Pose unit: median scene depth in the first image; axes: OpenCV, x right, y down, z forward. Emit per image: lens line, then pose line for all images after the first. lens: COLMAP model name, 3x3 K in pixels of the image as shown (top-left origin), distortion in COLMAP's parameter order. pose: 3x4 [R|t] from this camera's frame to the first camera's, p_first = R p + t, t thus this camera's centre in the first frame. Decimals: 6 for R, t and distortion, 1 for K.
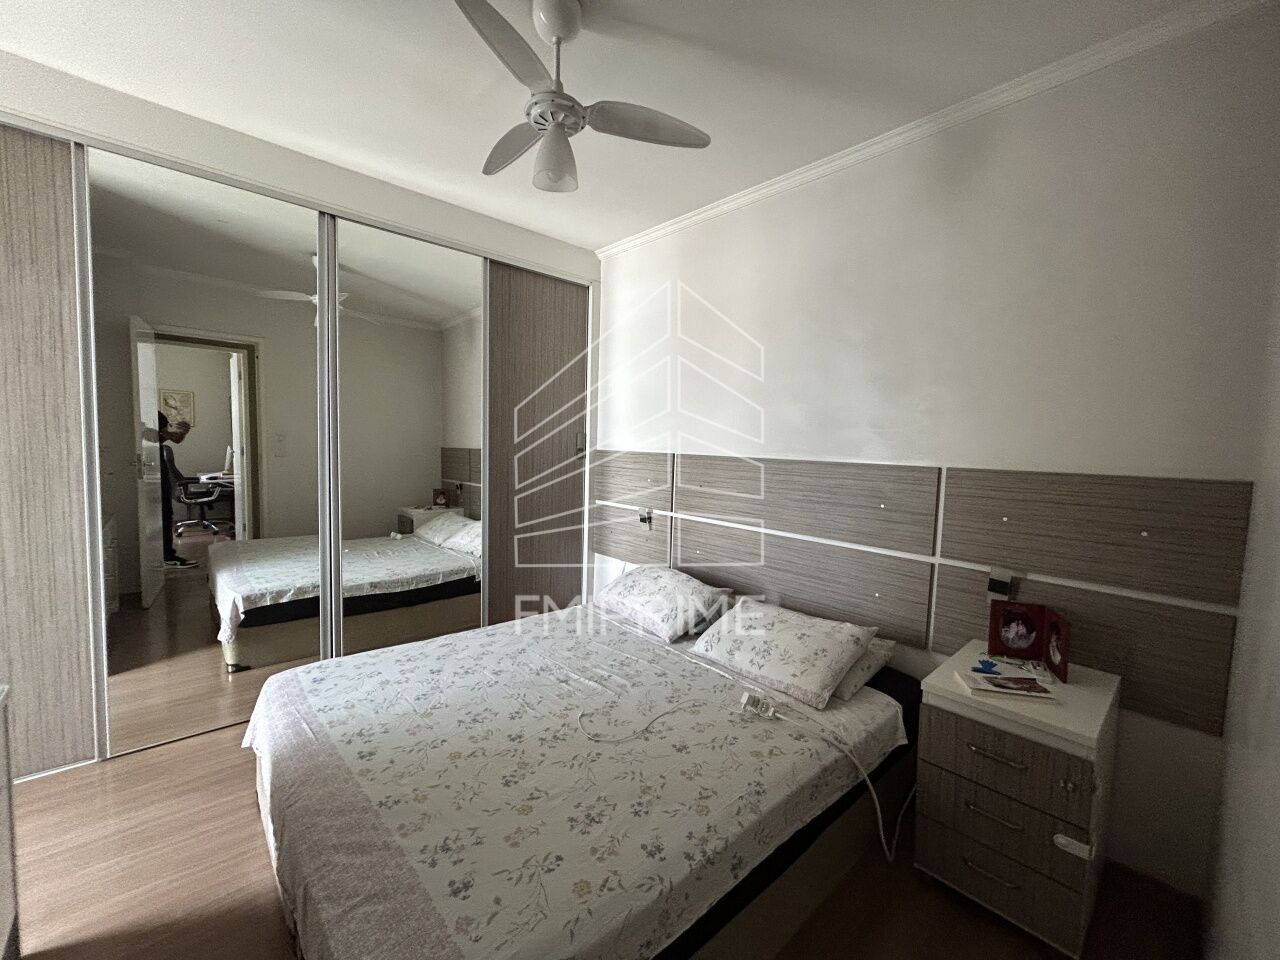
lens RADIAL K [[512.6, 0, 640.7], [0, 512.6, 481.1], [0, 0, 1]] dist [-0.001719, 0.000035]
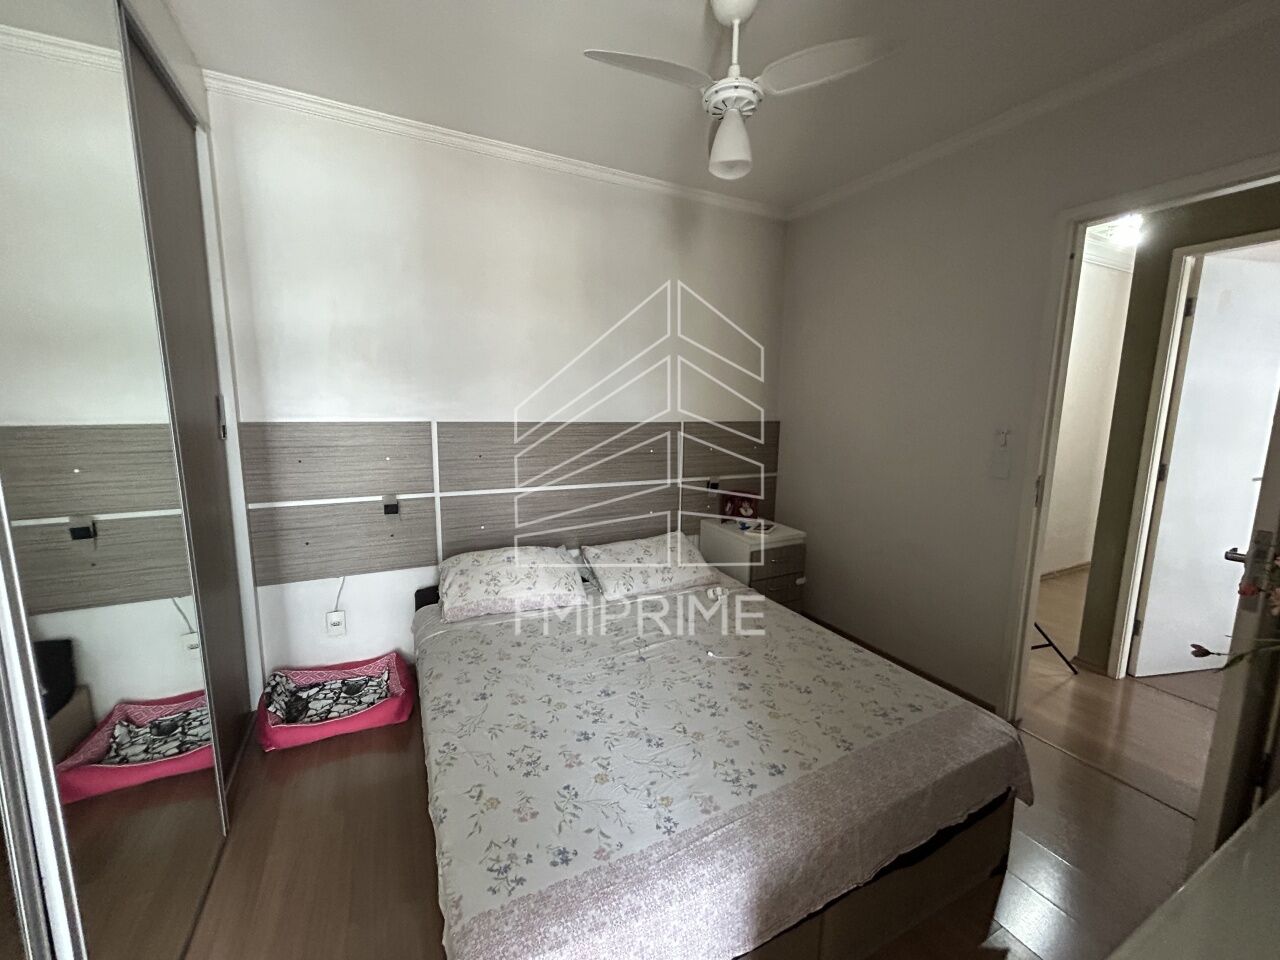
lens RADIAL K [[512.6, 0, 640.7], [0, 512.6, 481.1], [0, 0, 1]] dist [-0.001719, 0.000035]
pose [[0.268791, -0.168579, 0.948331, -0.971388], [0.067157, 0.985449, 0.156142, -0.100526], [-0.960854, 0.021718, 0.276201, 0.672210]]
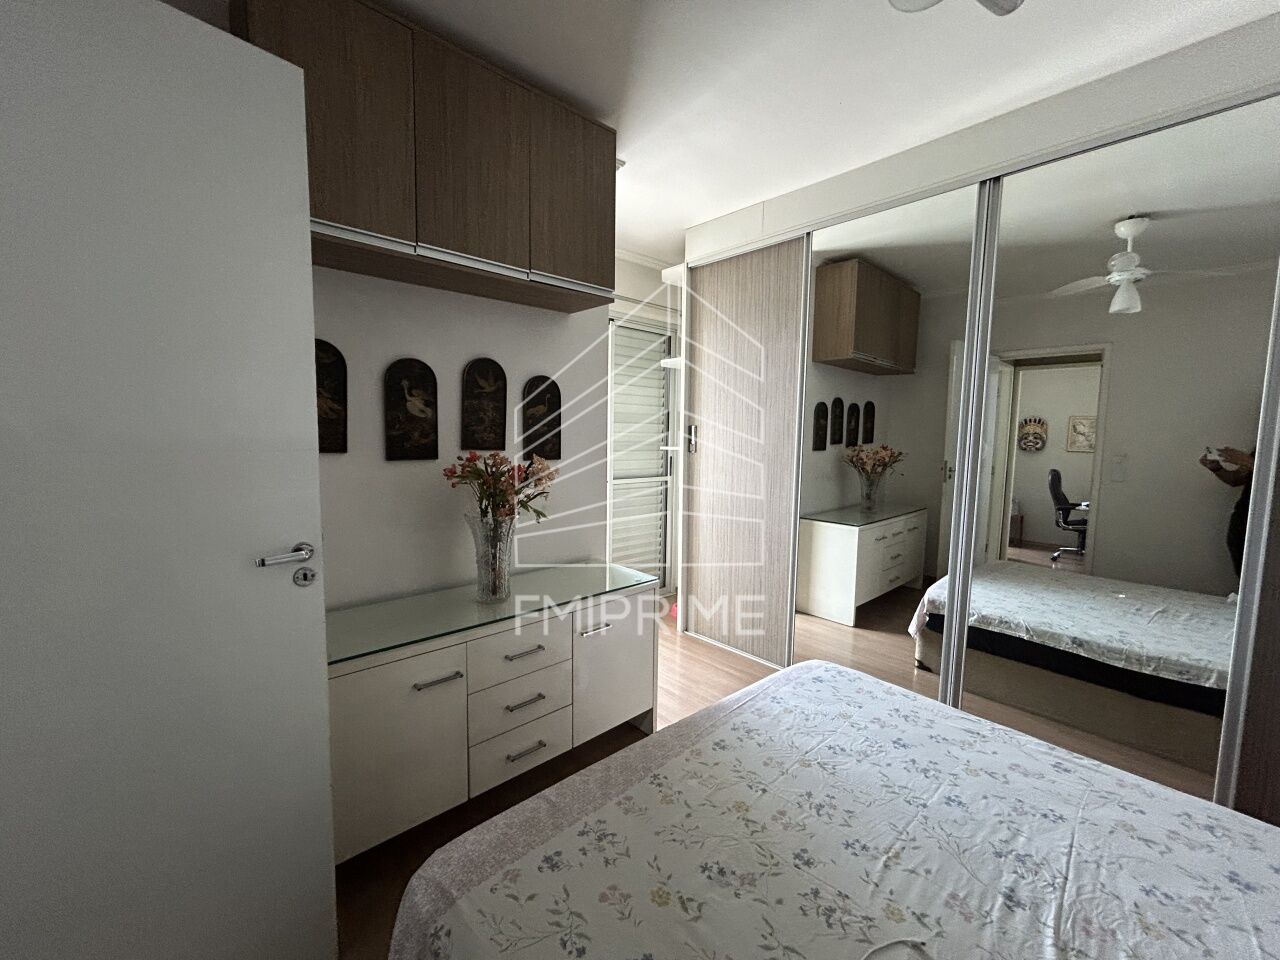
lens RADIAL K [[512.6, 0, 640.7], [0, 512.6, 481.1], [0, 0, 1]] dist [-0.001719, 0.000035]
pose [[0.008371, 0.061559, -0.998068, 0.316463], [-0.089420, 0.994151, 0.060568, -0.027091], [0.995959, 0.088741, 0.013827, 0.541354]]
